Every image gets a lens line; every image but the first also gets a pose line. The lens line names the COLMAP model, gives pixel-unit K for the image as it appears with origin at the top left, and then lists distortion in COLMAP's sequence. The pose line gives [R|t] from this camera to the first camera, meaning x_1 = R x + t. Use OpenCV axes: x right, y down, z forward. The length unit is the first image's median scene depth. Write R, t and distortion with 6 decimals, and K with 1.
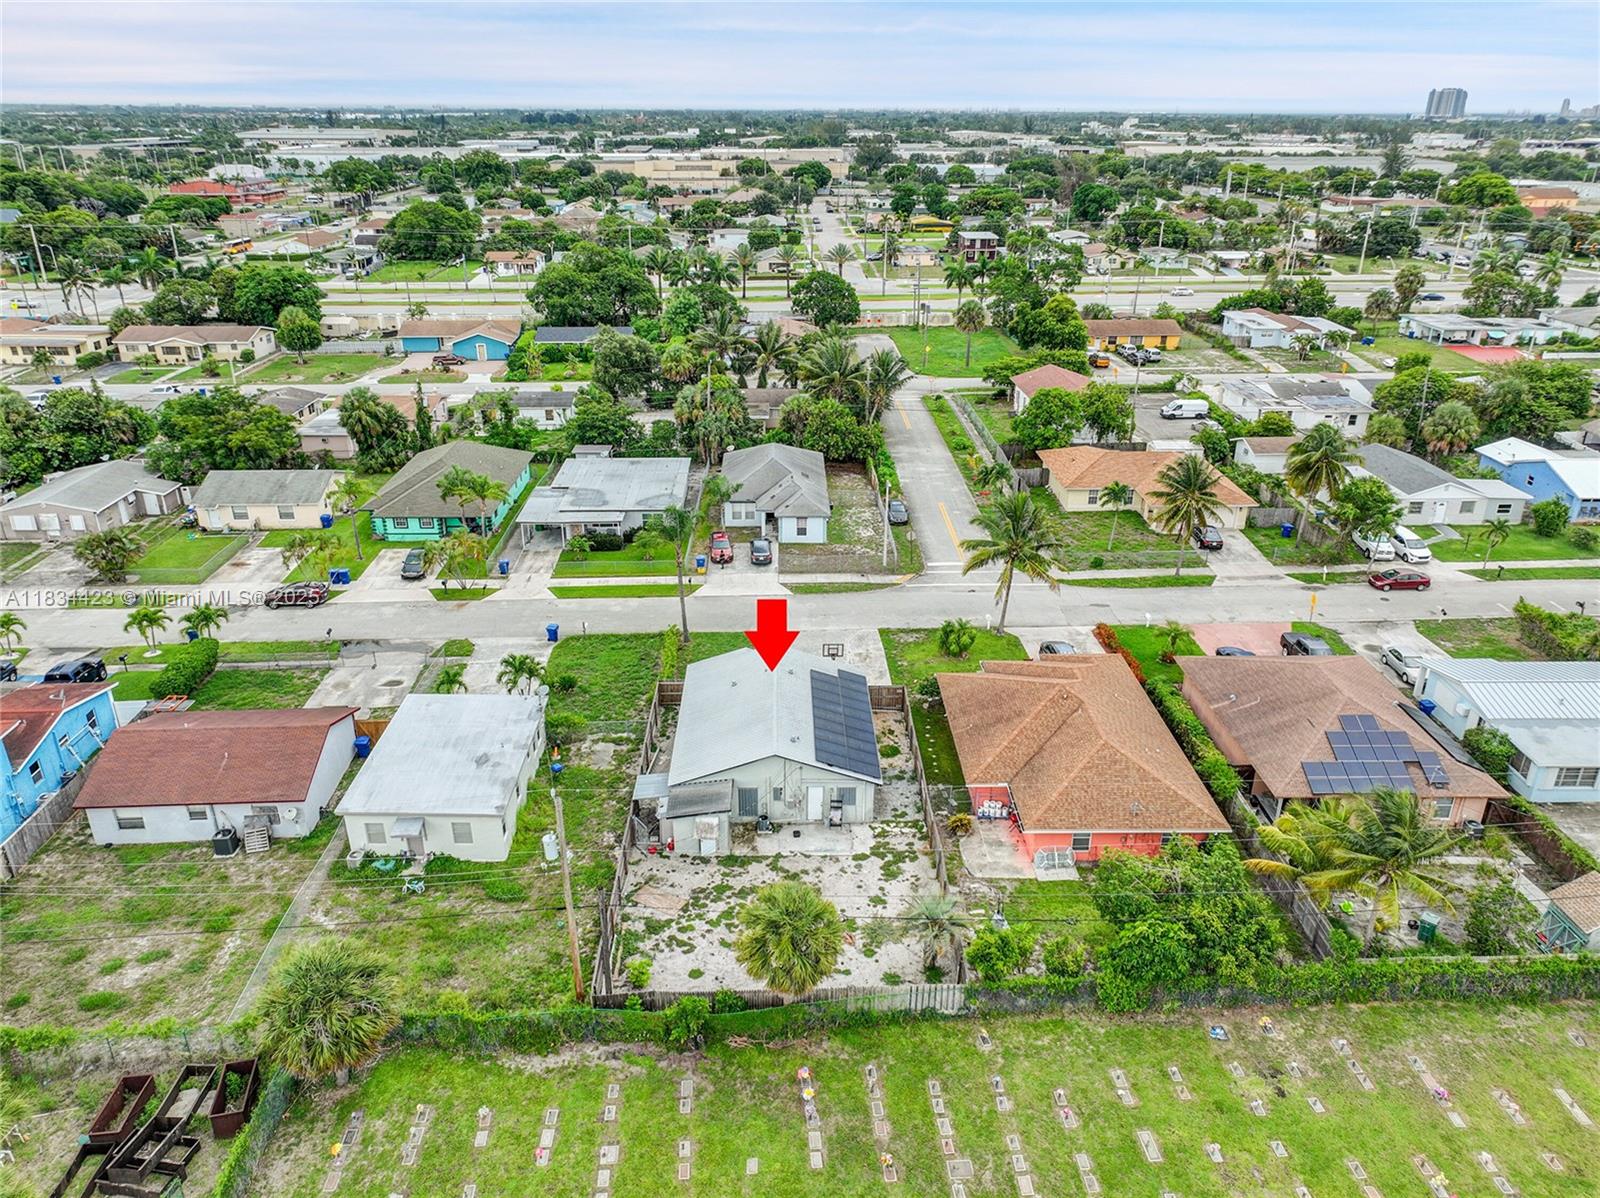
lens RADIAL K [[1121.9, 0, 801.2], [0, 1121.9, 607.8], [0, 0, 1]] dist [-0.000042, 0.015741]
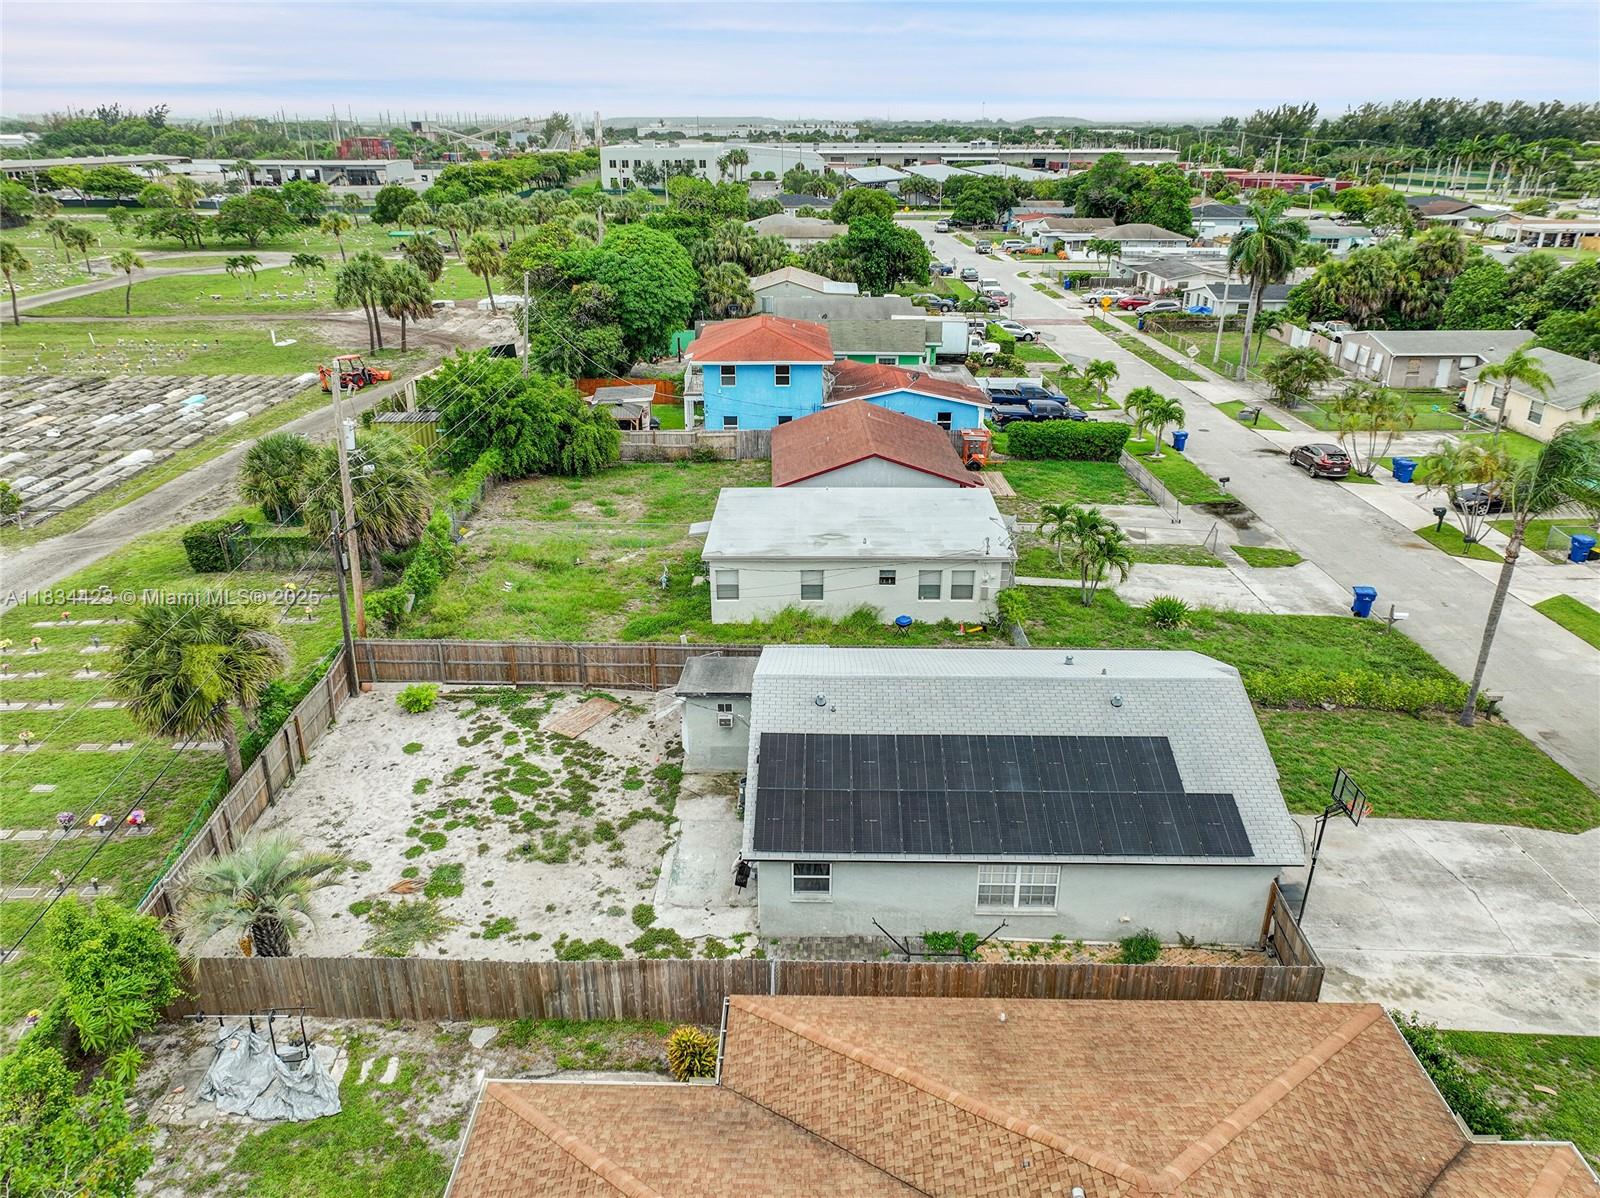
lens RADIAL K [[1121.9, 0, 799.4], [0, 1121.9, 601.4], [0, 0, 1]] dist [-0.000042, 0.015741]
pose [[-0.035799, 0.389625, -0.920277, 0.434345], [-0.407758, 0.835033, 0.369396, -0.098974], [0.912388, 0.388475, 0.128980, 0.912212]]
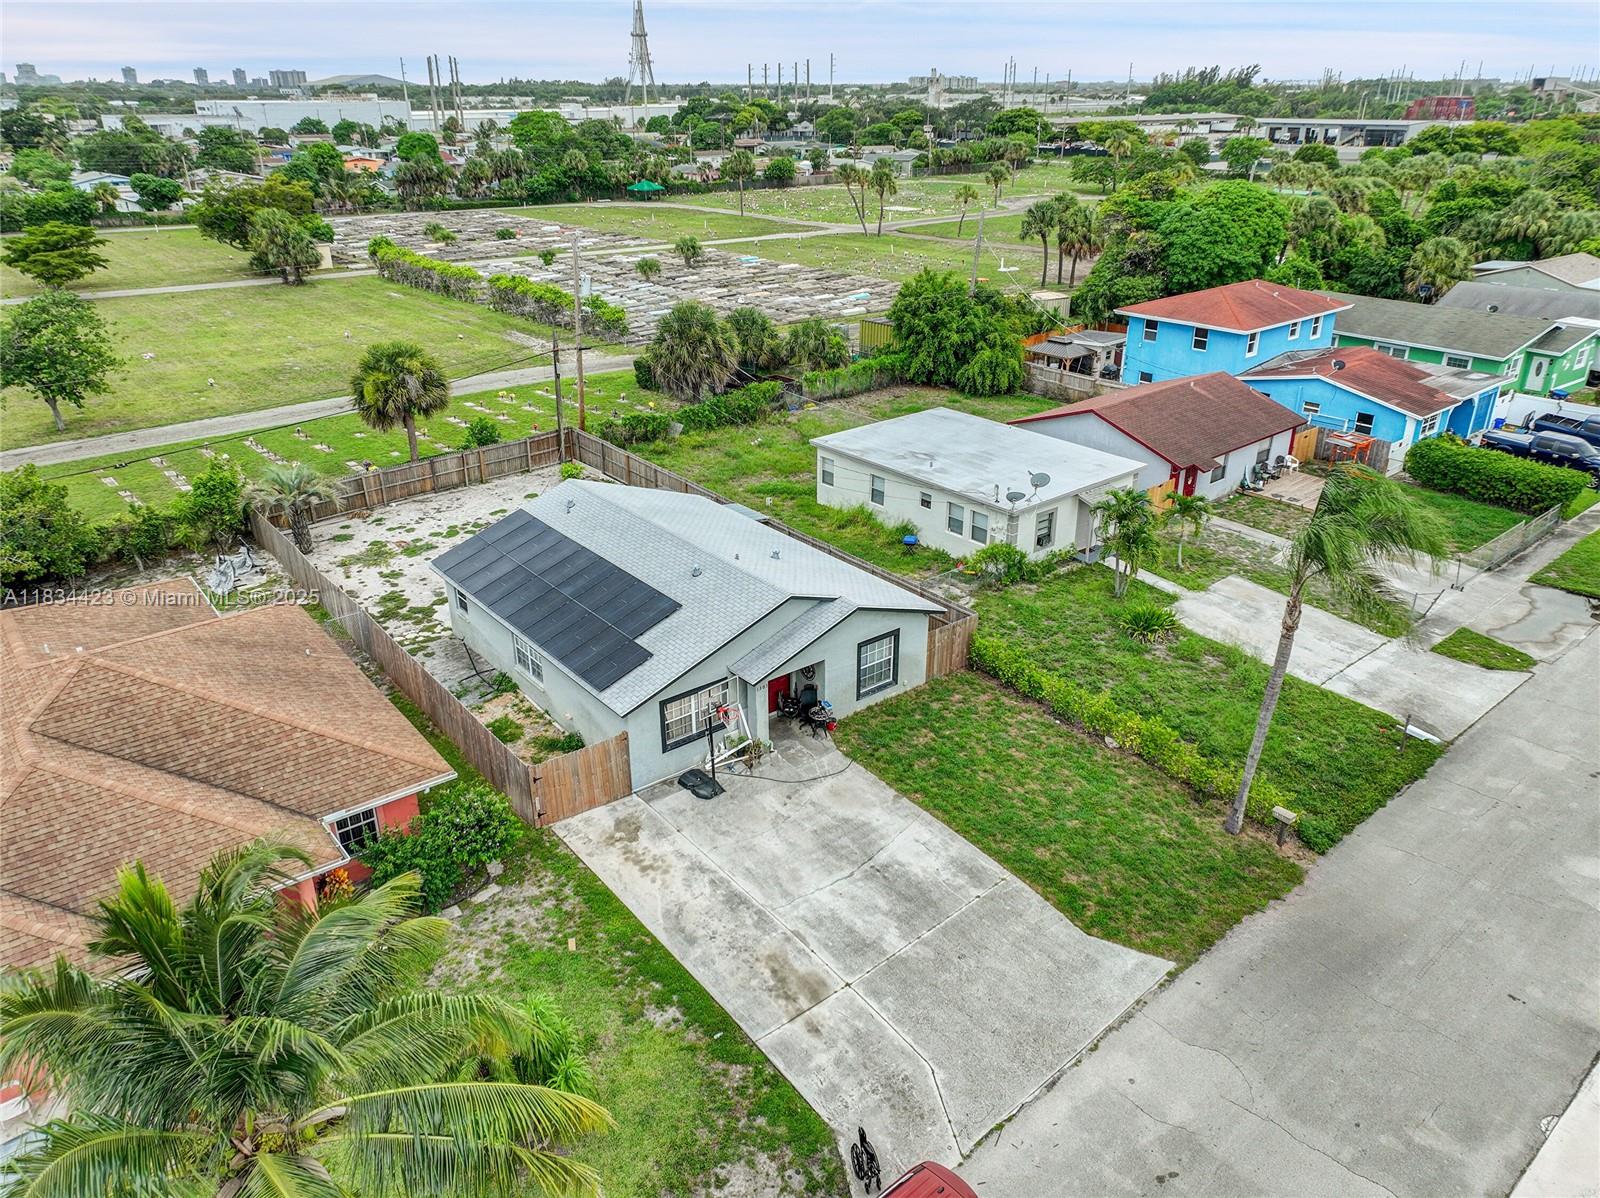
lens RADIAL K [[1121.9, 0, 796.6], [0, 1121.9, 601.5], [0, 0, 1]] dist [-0.000042, 0.015741]
pose [[-0.794033, 0.252741, -0.552842, 0.265041], [-0.248690, 0.694807, 0.674831, -0.318387], [0.554676, 0.673324, -0.488845, 1.434900]]
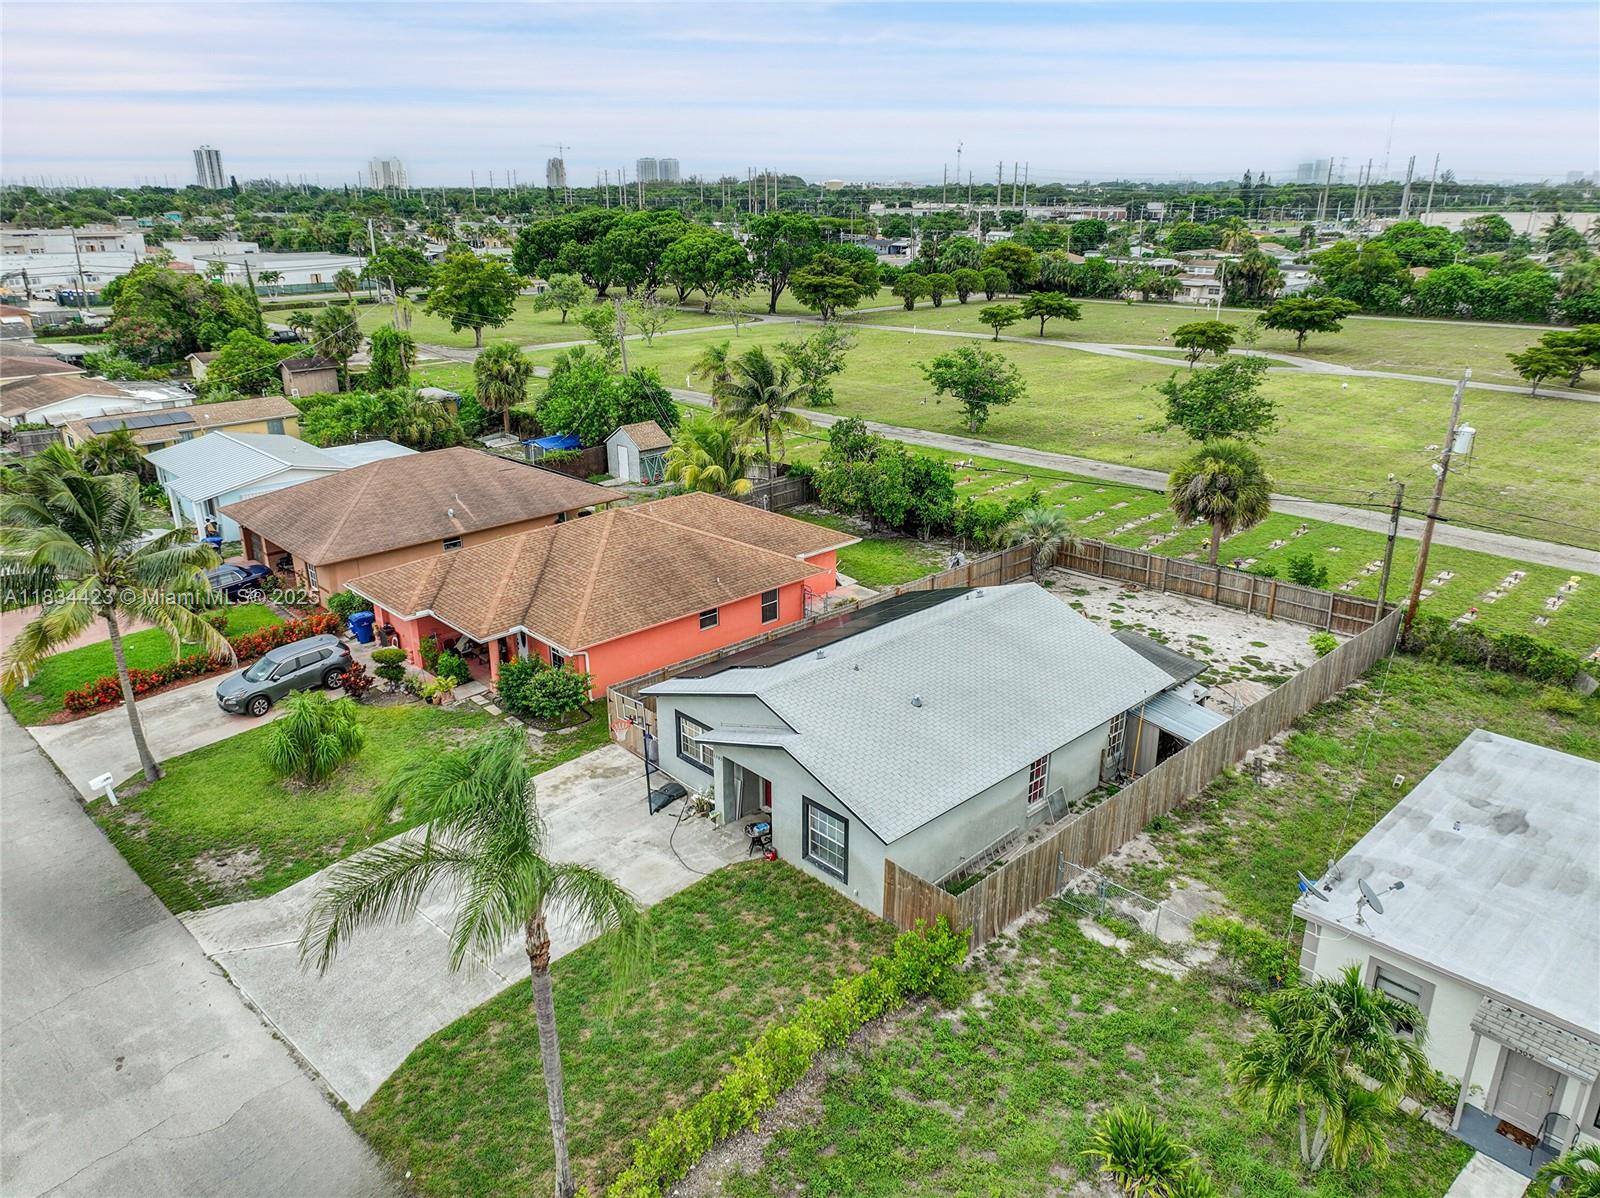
lens RADIAL K [[1121.9, 0, 798.6], [0, 1121.9, 594.4], [0, 0, 1]] dist [-0.000042, 0.015741]
pose [[-0.676517, -0.254544, 0.691037, -0.386122], [0.298789, 0.762785, 0.573484, -0.287639], [-0.673090, 0.594446, -0.439982, 1.359517]]
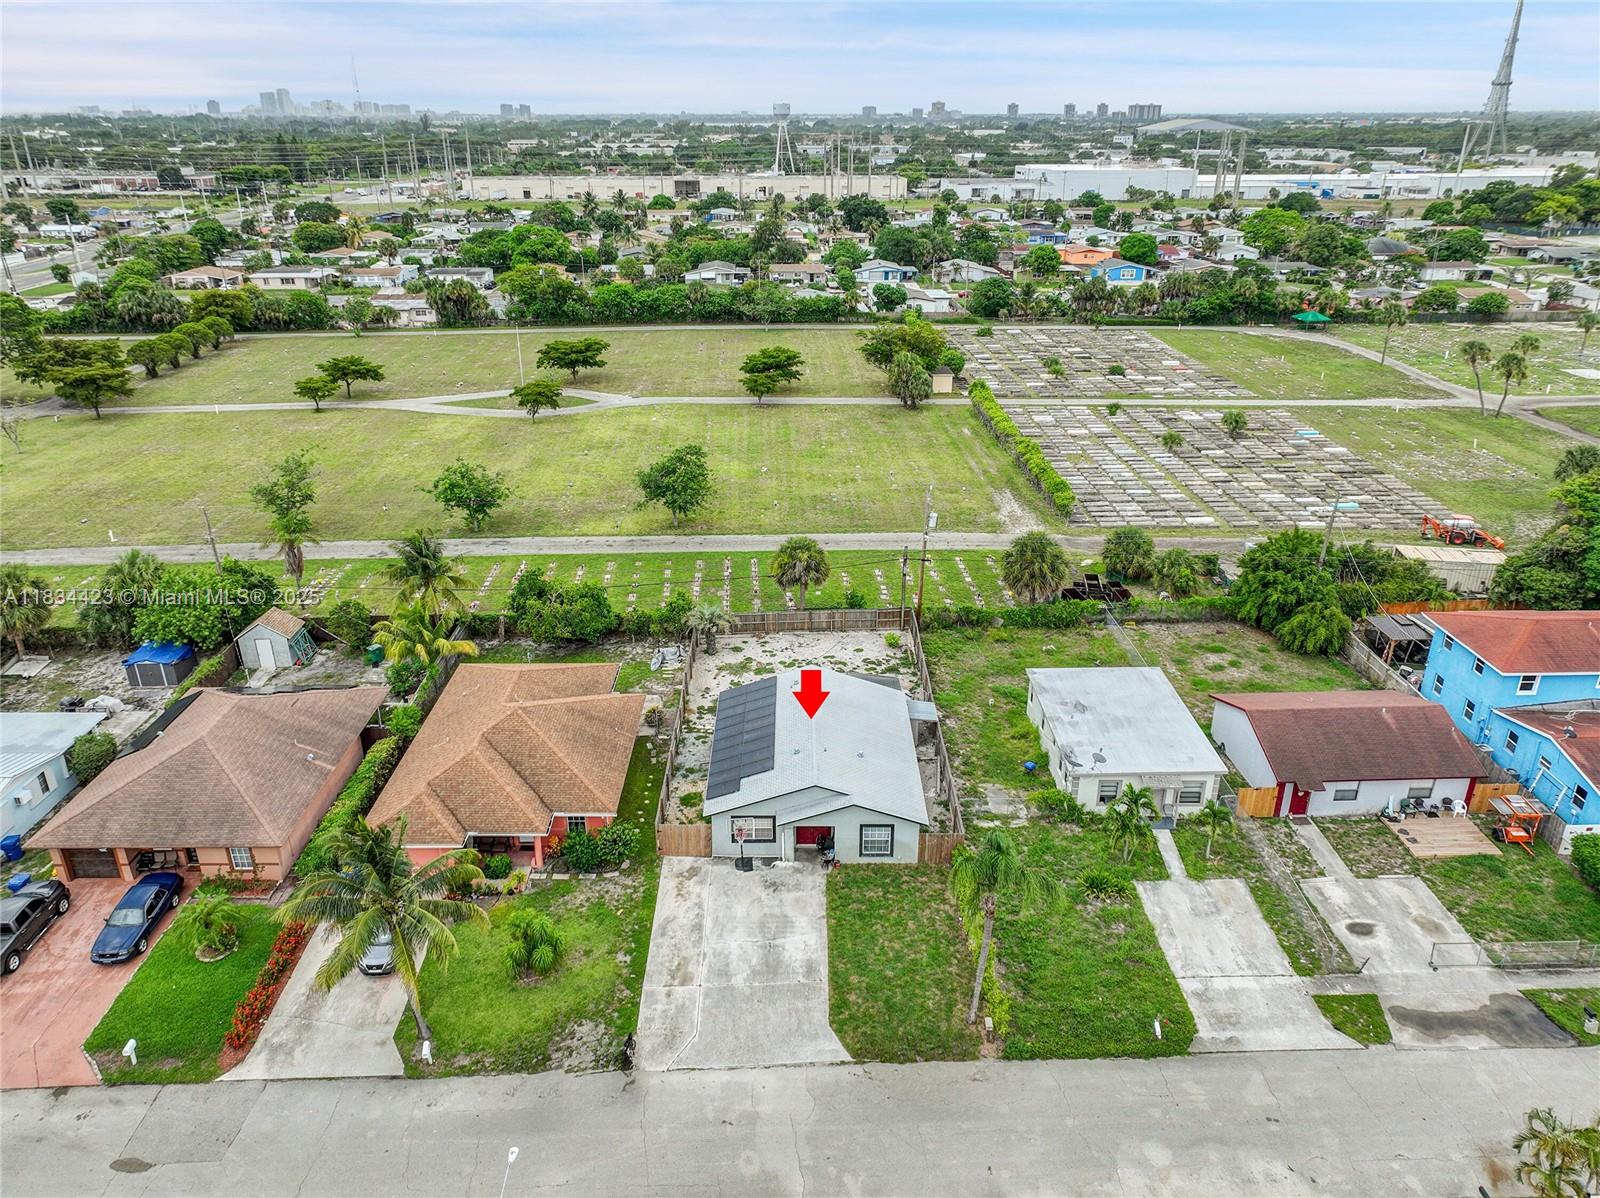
lens RADIAL K [[1121.9, 0, 795.4], [0, 1121.9, 592.0], [0, 0, 1]] dist [-0.000042, 0.015741]
pose [[-0.999814, -0.009111, 0.017023, -0.024583], [0.006301, 0.679445, 0.733700, -0.754729], [-0.018251, 0.733670, -0.679261, 1.688397]]
